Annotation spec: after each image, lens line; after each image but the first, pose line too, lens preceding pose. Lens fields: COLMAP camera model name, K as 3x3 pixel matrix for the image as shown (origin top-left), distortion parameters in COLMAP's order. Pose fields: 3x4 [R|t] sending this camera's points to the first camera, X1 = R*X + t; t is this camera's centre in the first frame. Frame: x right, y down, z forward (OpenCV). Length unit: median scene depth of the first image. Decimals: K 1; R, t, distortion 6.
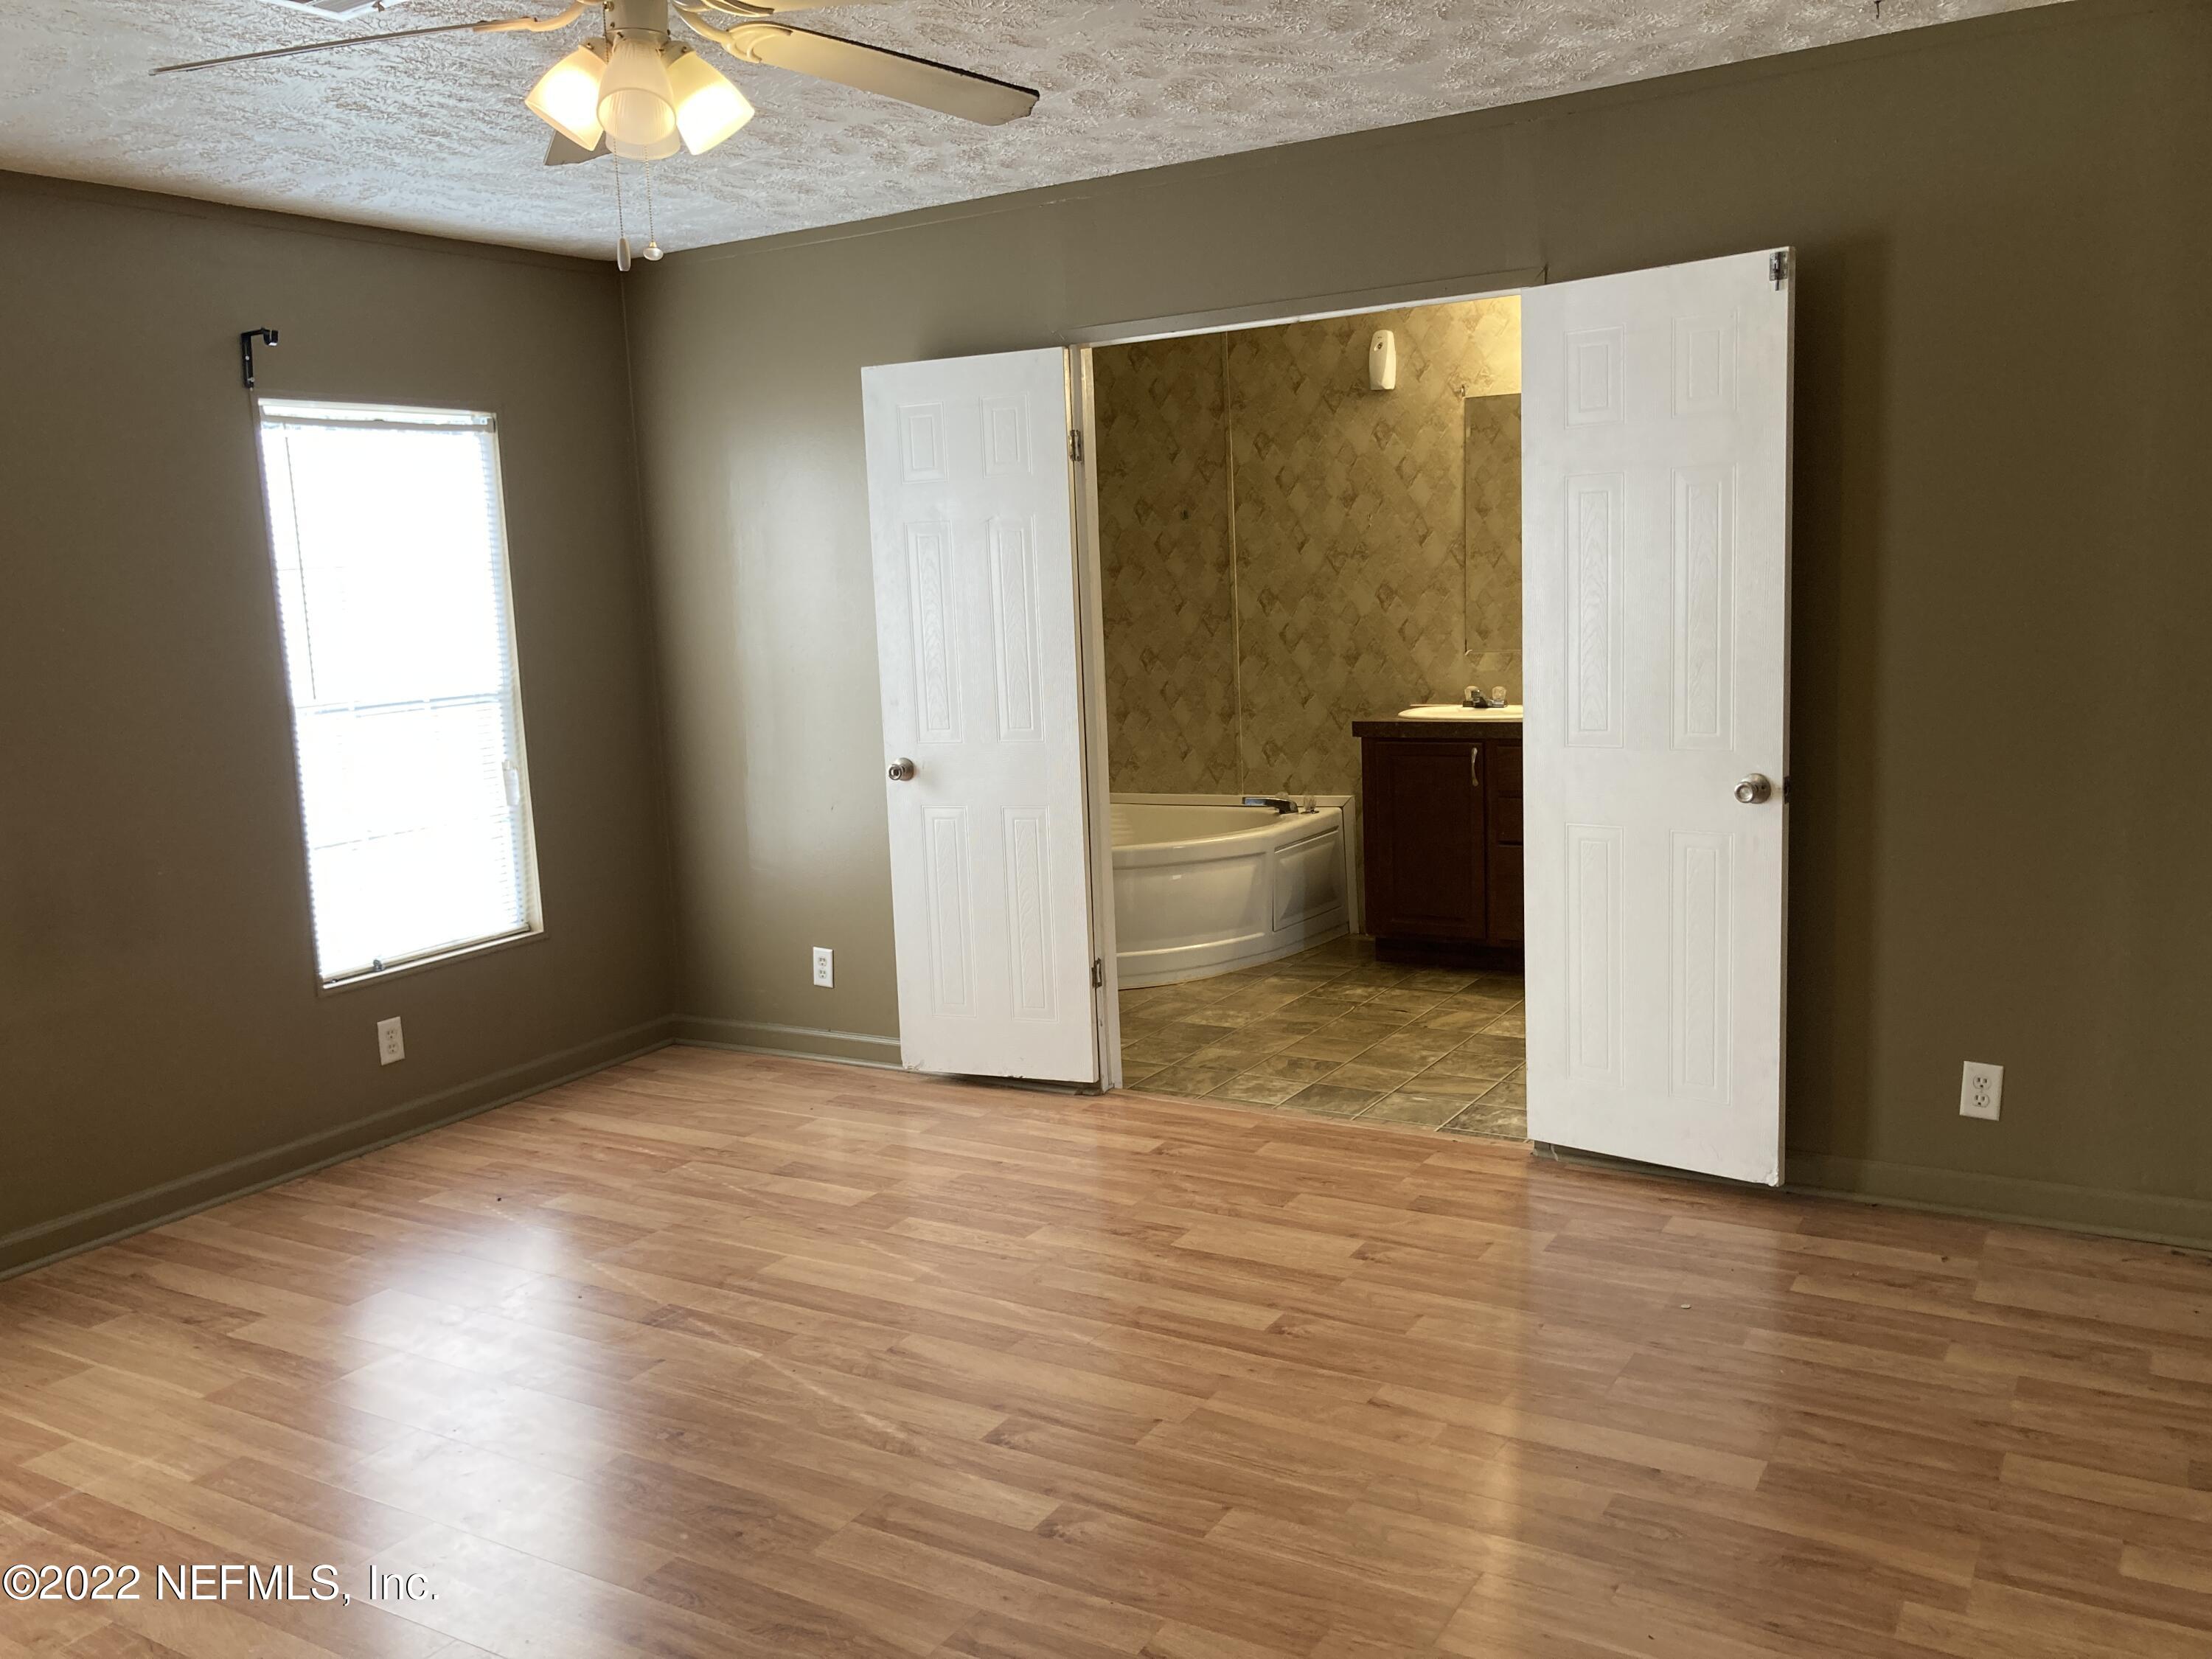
lens RADIAL K [[1814.9, 0, 1106.0], [0, 1814.9, 829.5], [0, 0, 1]] dist [-0.001163, 0.002717]
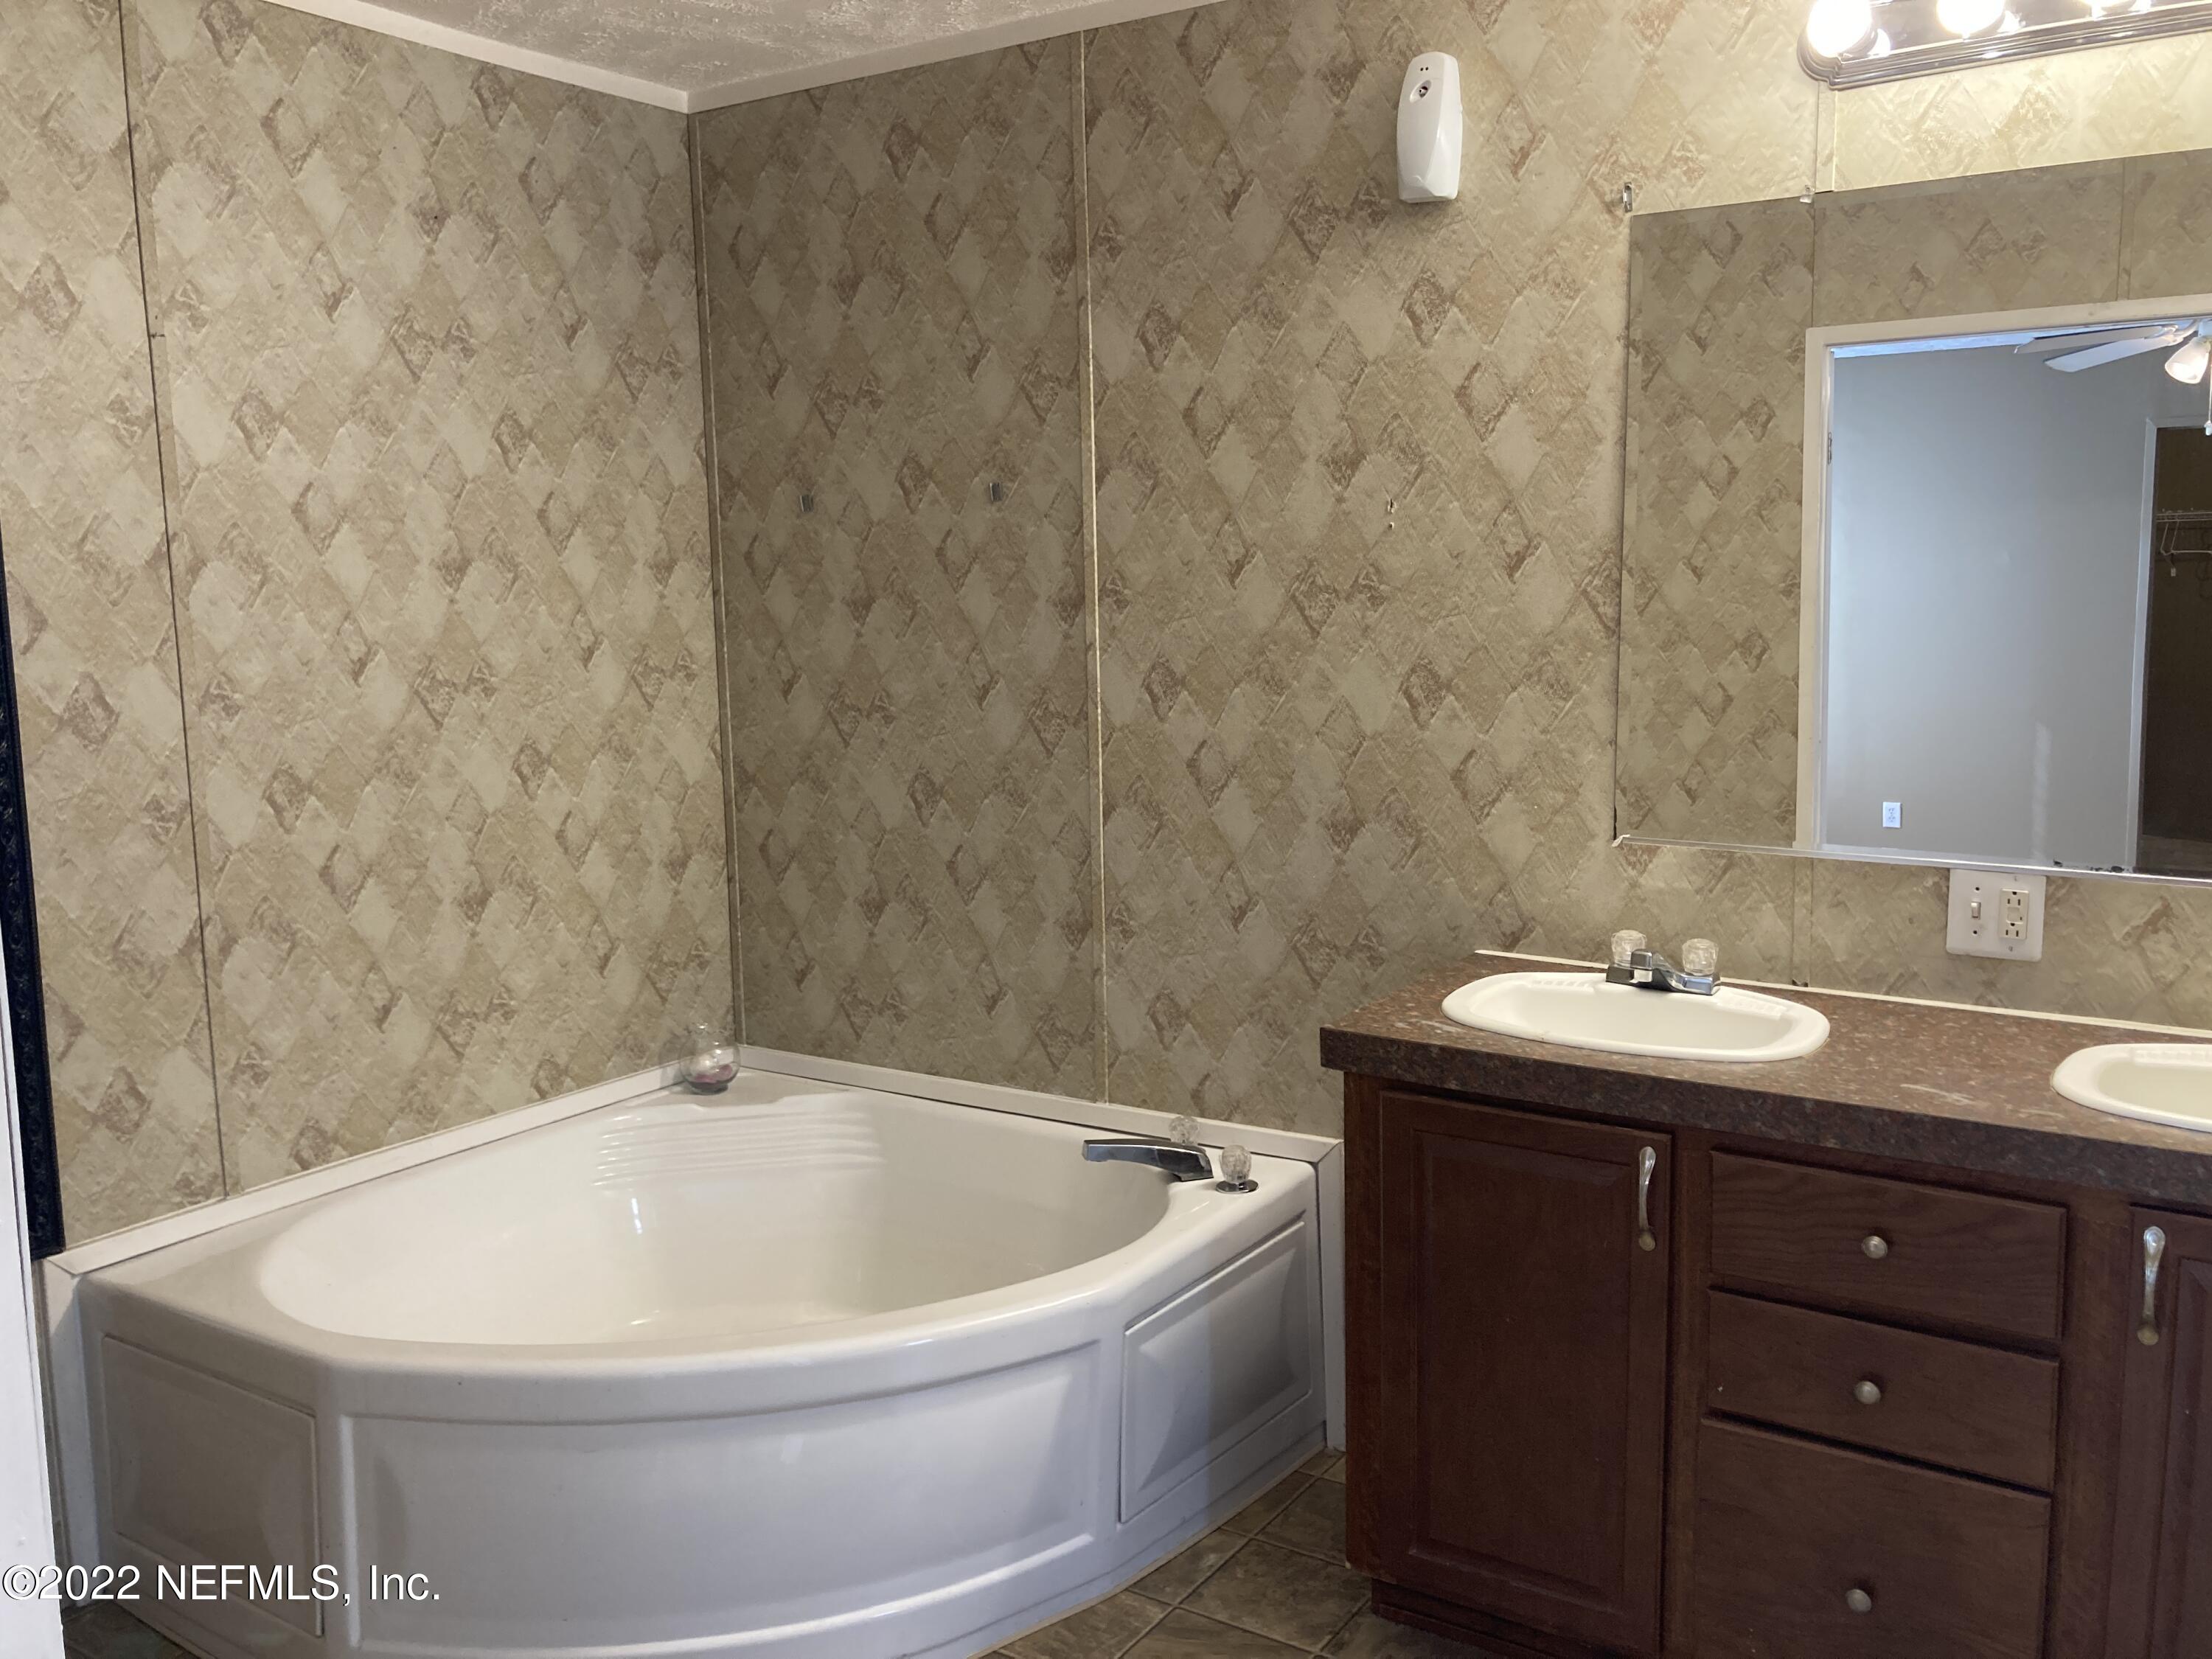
lens RADIAL K [[1928.6, 0, 1105.4], [0, 1928.6, 791.5], [0, 0, 1]] dist [0.040962, 0.006968]
pose [[0.998980, 0.029079, -0.034558, 0.094473], [-0.029736, 0.999384, -0.018629, -0.093574], [0.033995, 0.019637, 0.999229, 0.538398]]
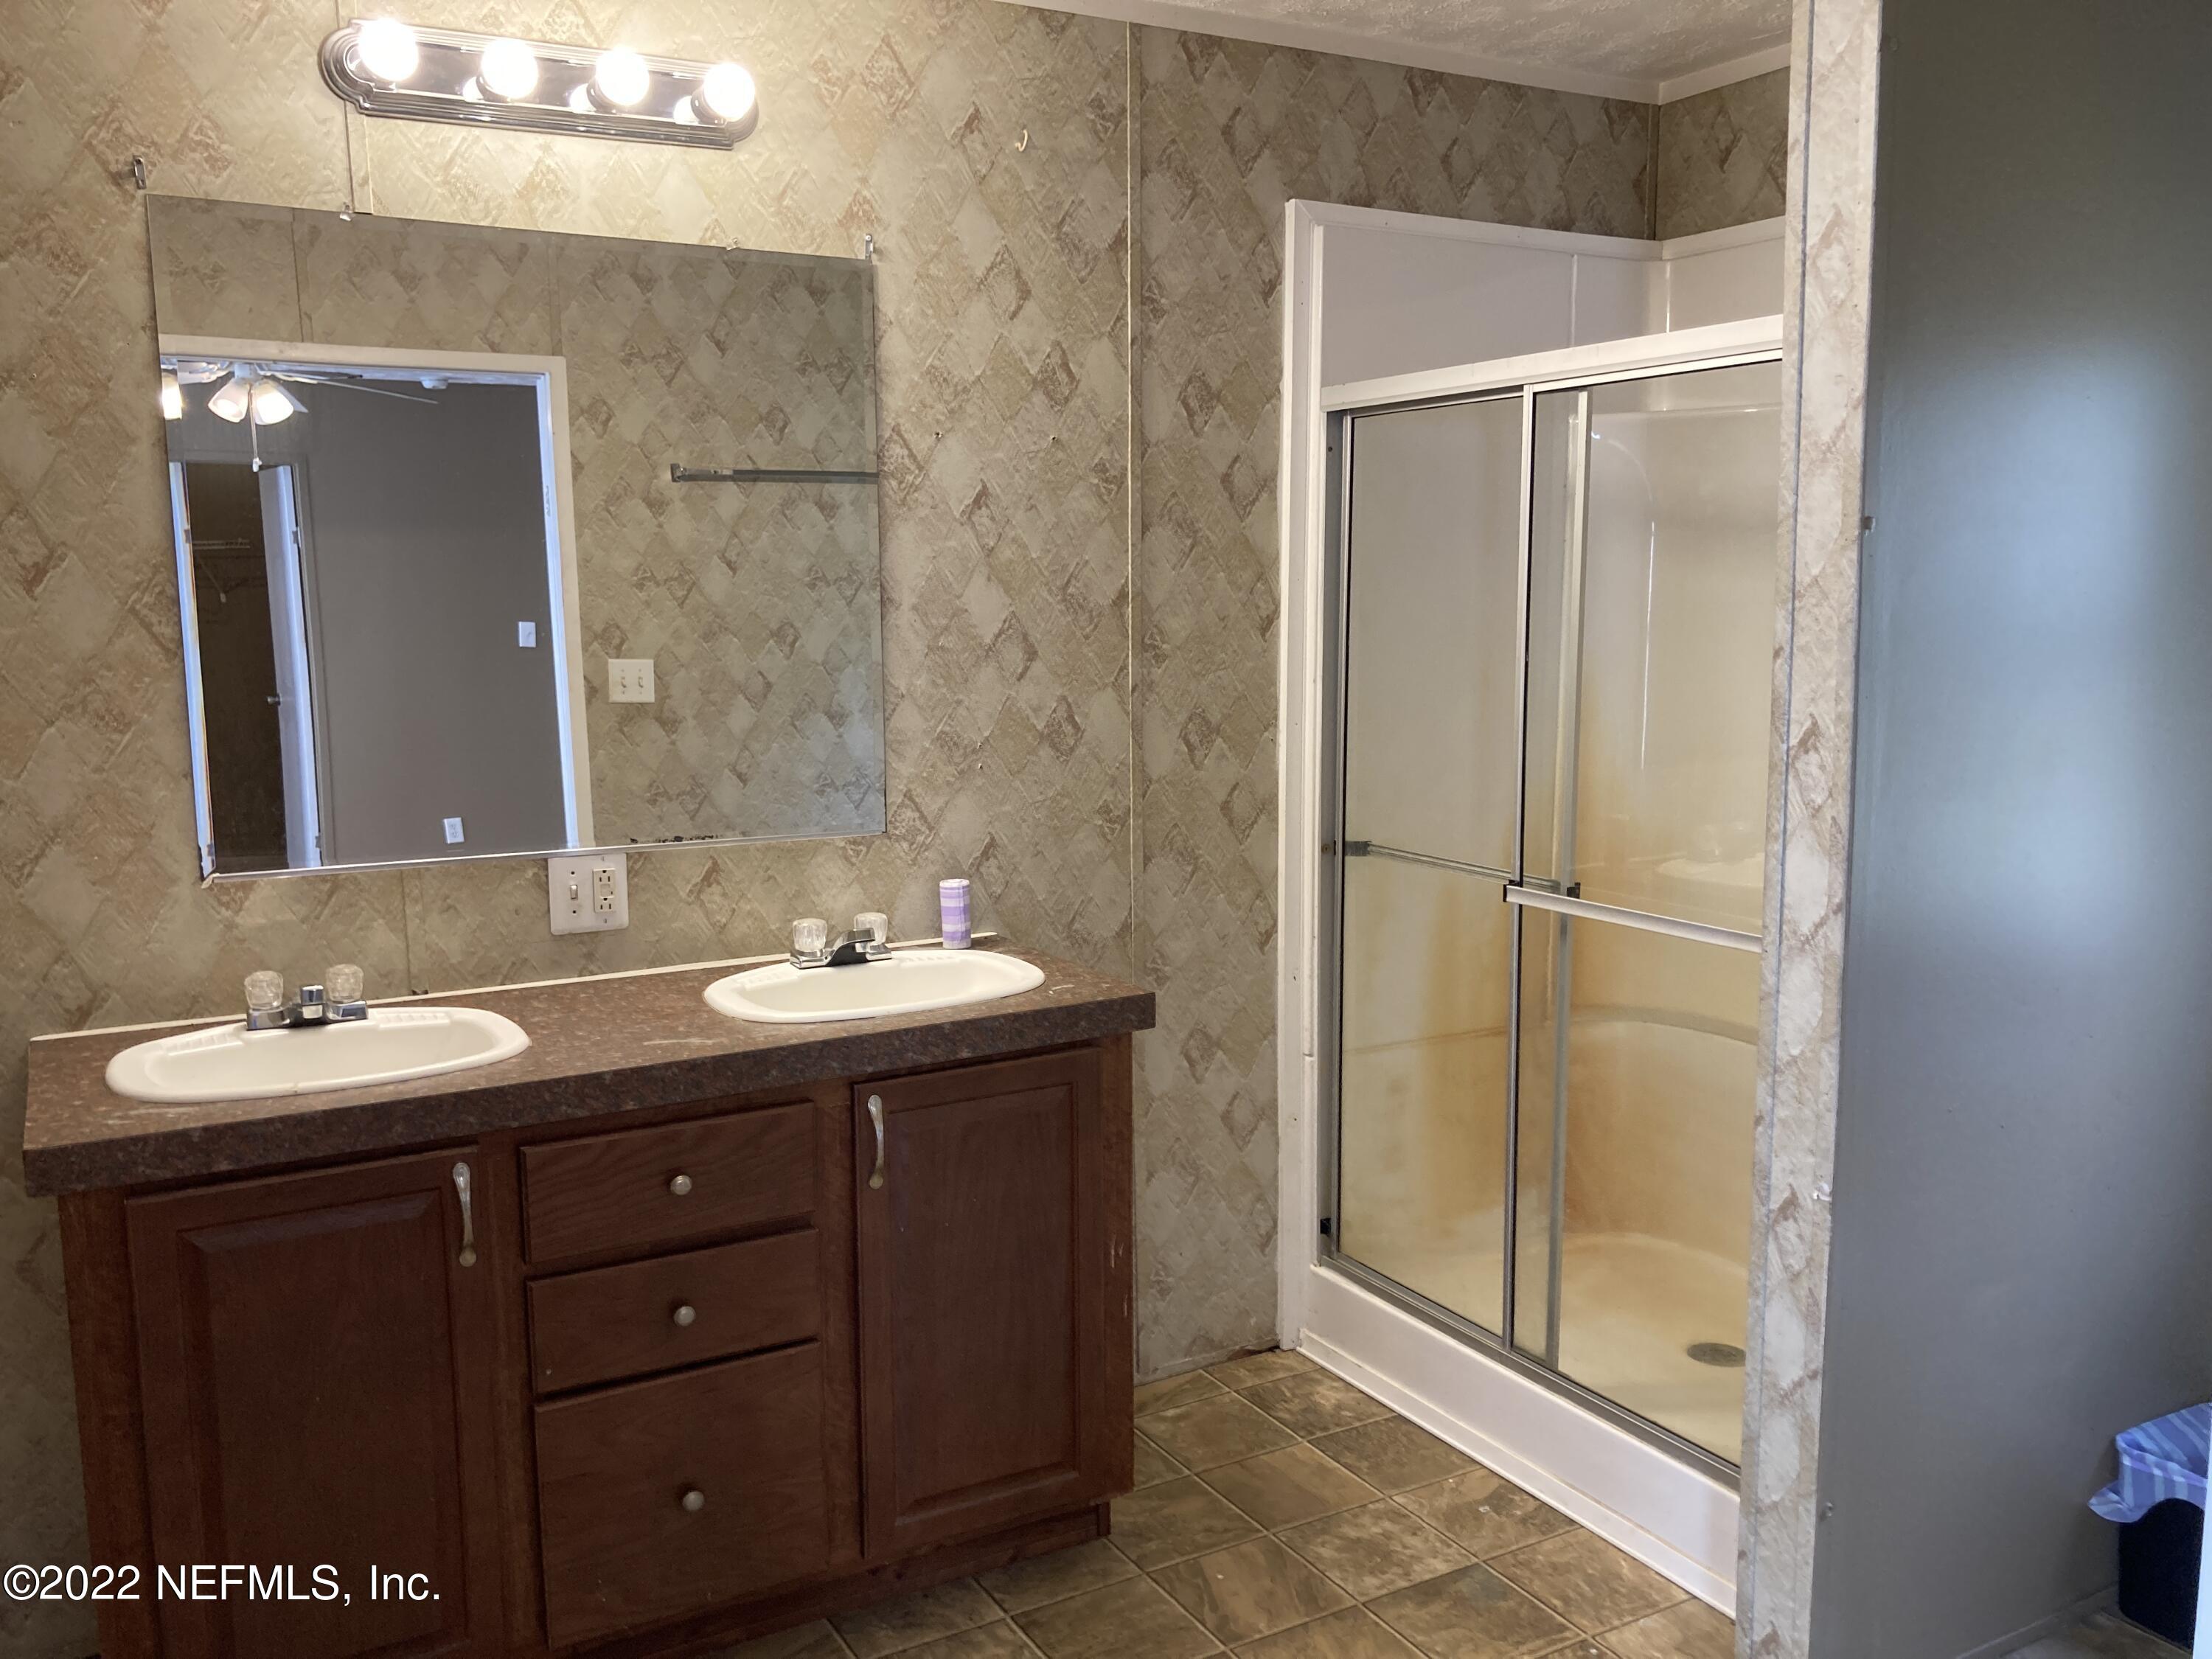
lens RADIAL K [[1833.3, 0, 1106.0], [0, 1833.3, 829.5], [0, 0, 1]] dist [0.045205, -0.011872]
pose [[0.487182, -0.079422, 0.869681, -0.041768], [0.115342, 0.992984, 0.026069, -0.093218], [-0.865650, 0.087610, 0.492925, 0.624767]]
